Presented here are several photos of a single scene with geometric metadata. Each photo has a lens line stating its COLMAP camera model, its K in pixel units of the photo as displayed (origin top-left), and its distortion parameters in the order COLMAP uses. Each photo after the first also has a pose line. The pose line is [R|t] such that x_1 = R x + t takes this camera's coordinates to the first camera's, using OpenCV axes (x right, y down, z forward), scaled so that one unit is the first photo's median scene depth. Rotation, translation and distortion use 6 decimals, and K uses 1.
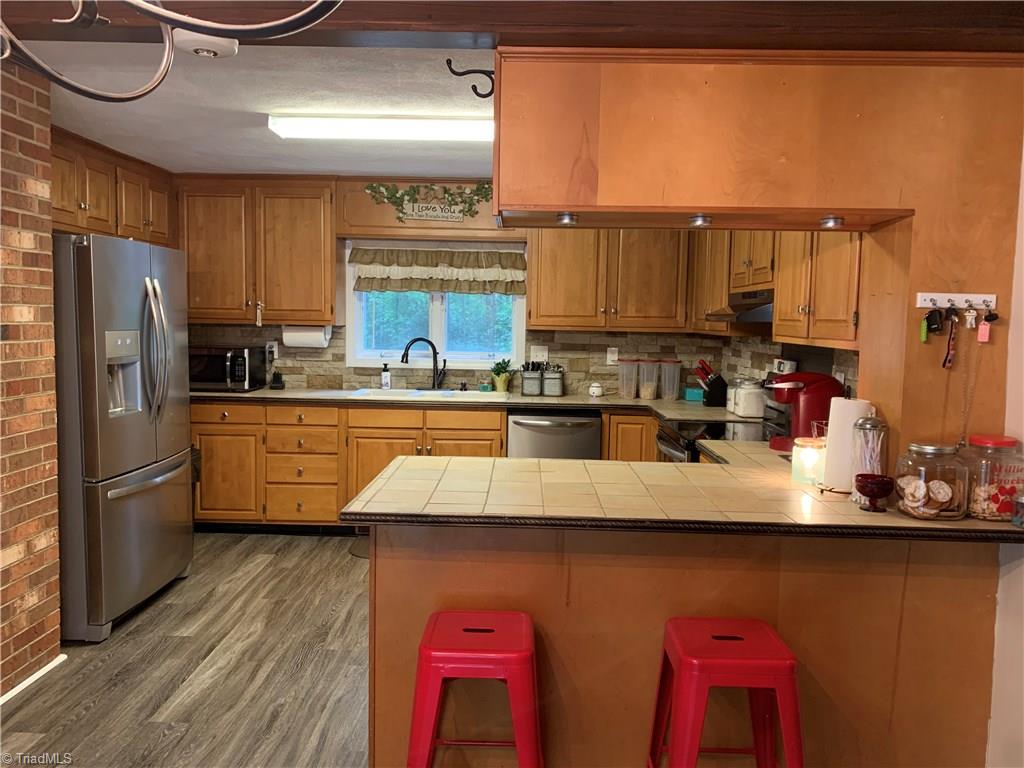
lens RADIAL K [[766.9, 0, 508.6], [0, 766.9, 374.9], [0, 0, 1]] dist [0.024527, -0.032315]
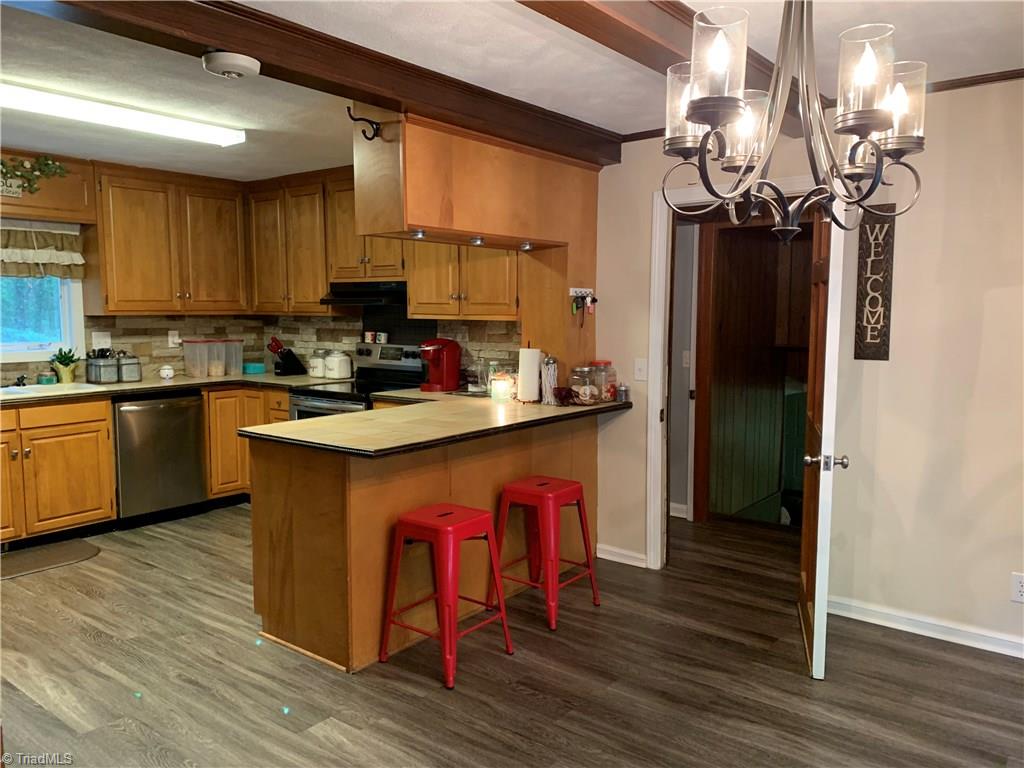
lens RADIAL K [[766.9, 0, 508.6], [0, 766.9, 374.9], [0, 0, 1]] dist [0.024527, -0.032315]
pose [[0.603538, -0.087621, 0.792505, -0.455329], [0.067910, 0.995981, 0.058400, -0.006177], [-0.794437, 0.018572, 0.607062, -0.002214]]
